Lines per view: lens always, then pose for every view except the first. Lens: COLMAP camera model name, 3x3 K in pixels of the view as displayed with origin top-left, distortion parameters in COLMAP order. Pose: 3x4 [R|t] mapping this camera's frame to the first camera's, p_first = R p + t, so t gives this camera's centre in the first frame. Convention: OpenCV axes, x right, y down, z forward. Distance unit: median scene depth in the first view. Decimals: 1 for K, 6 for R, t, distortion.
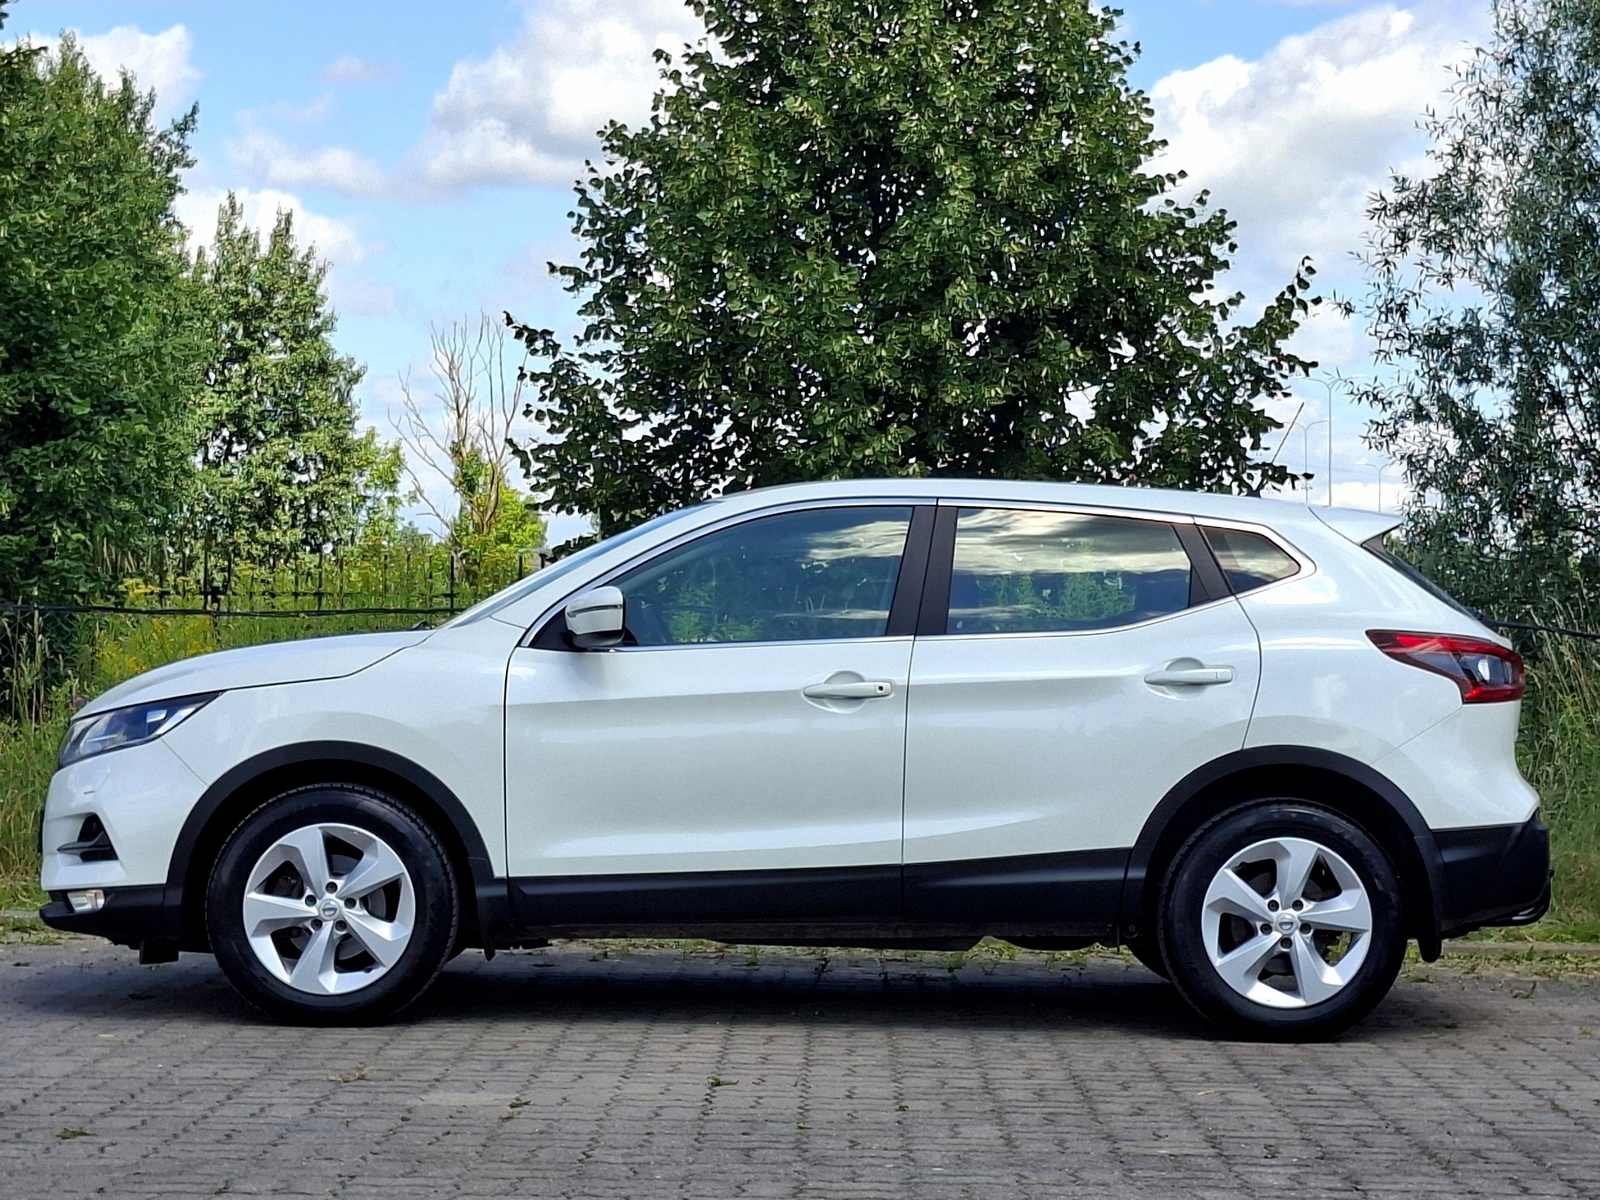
lens RADIAL K [[3754.9, 0, 800.0], [0, 3754.9, 600.0], [0, 0, 1]] dist [-0.030217, 0.274045]
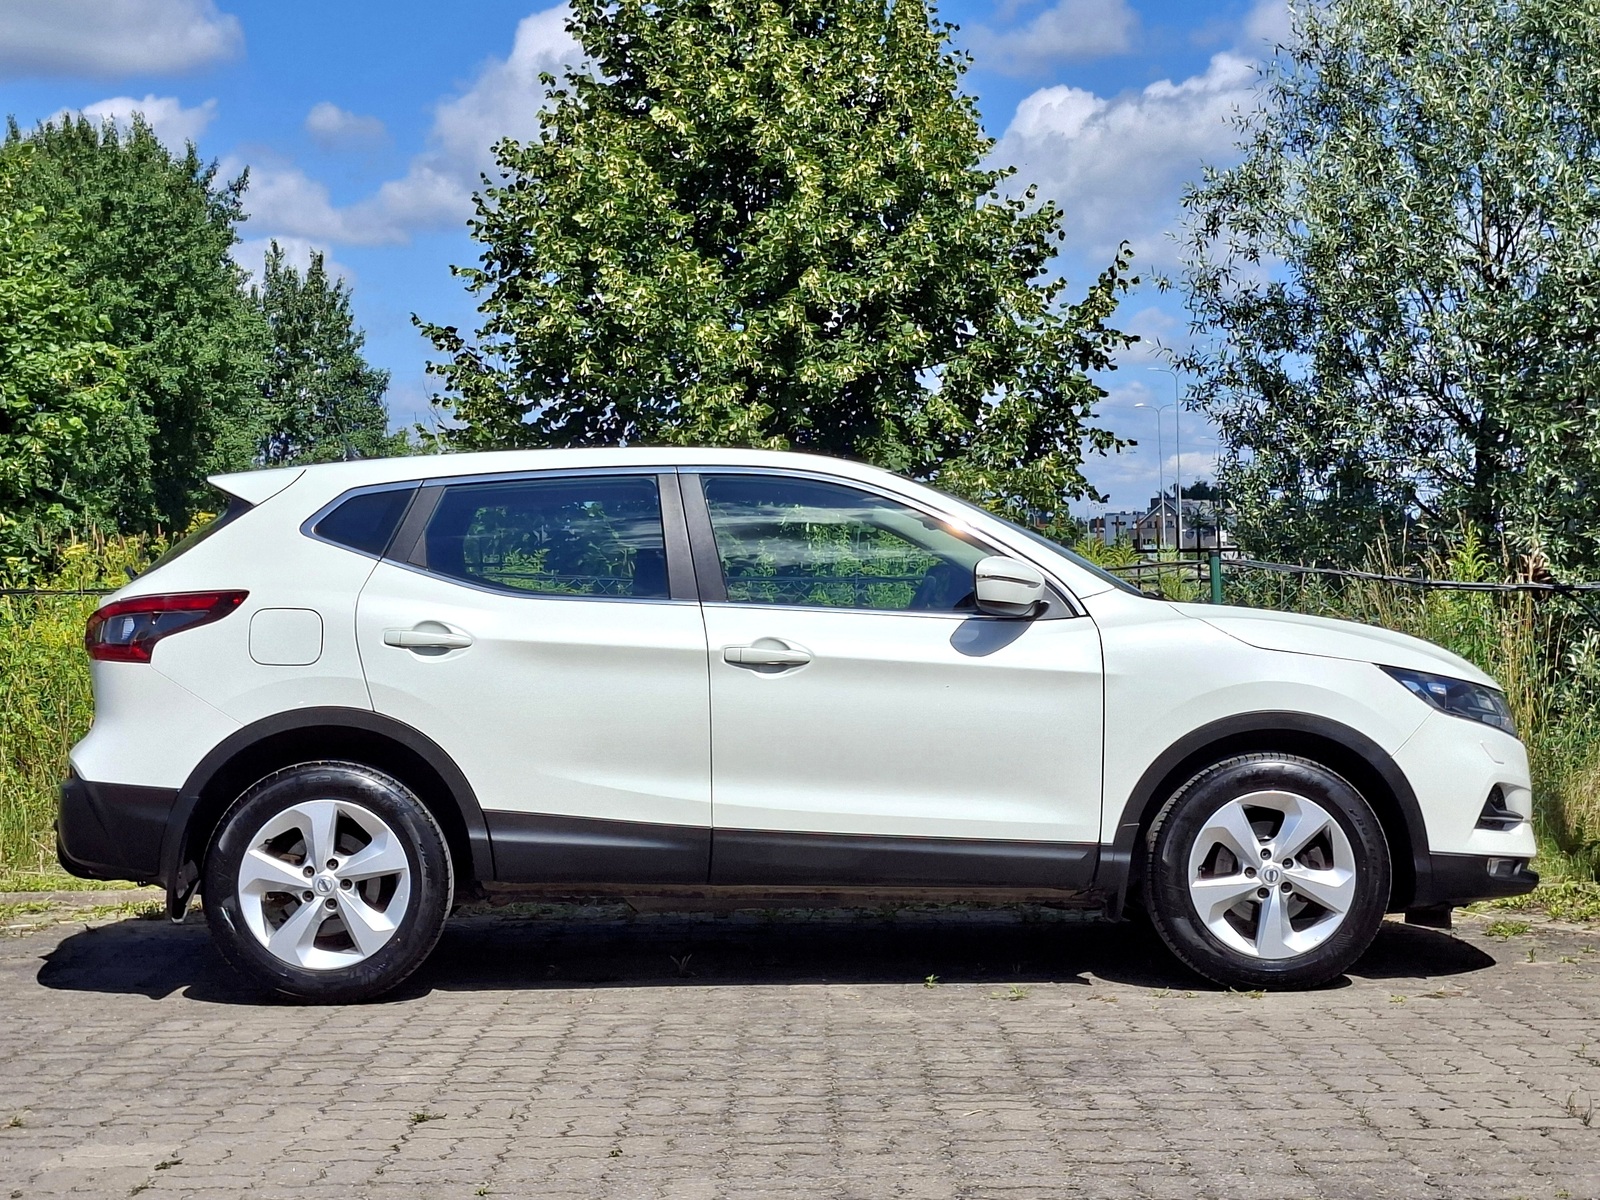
lens RADIAL K [[2772.6, 0, 800.0], [0, 2772.6, 600.0], [0, 0, 1]] dist [0.031315, -0.180246]
pose [[0.999666, -0.025757, -0.001903, 0.037355], [0.025784, 0.999543, 0.015783, -0.000981], [0.001496, -0.015827, 0.999874, 0.179205]]
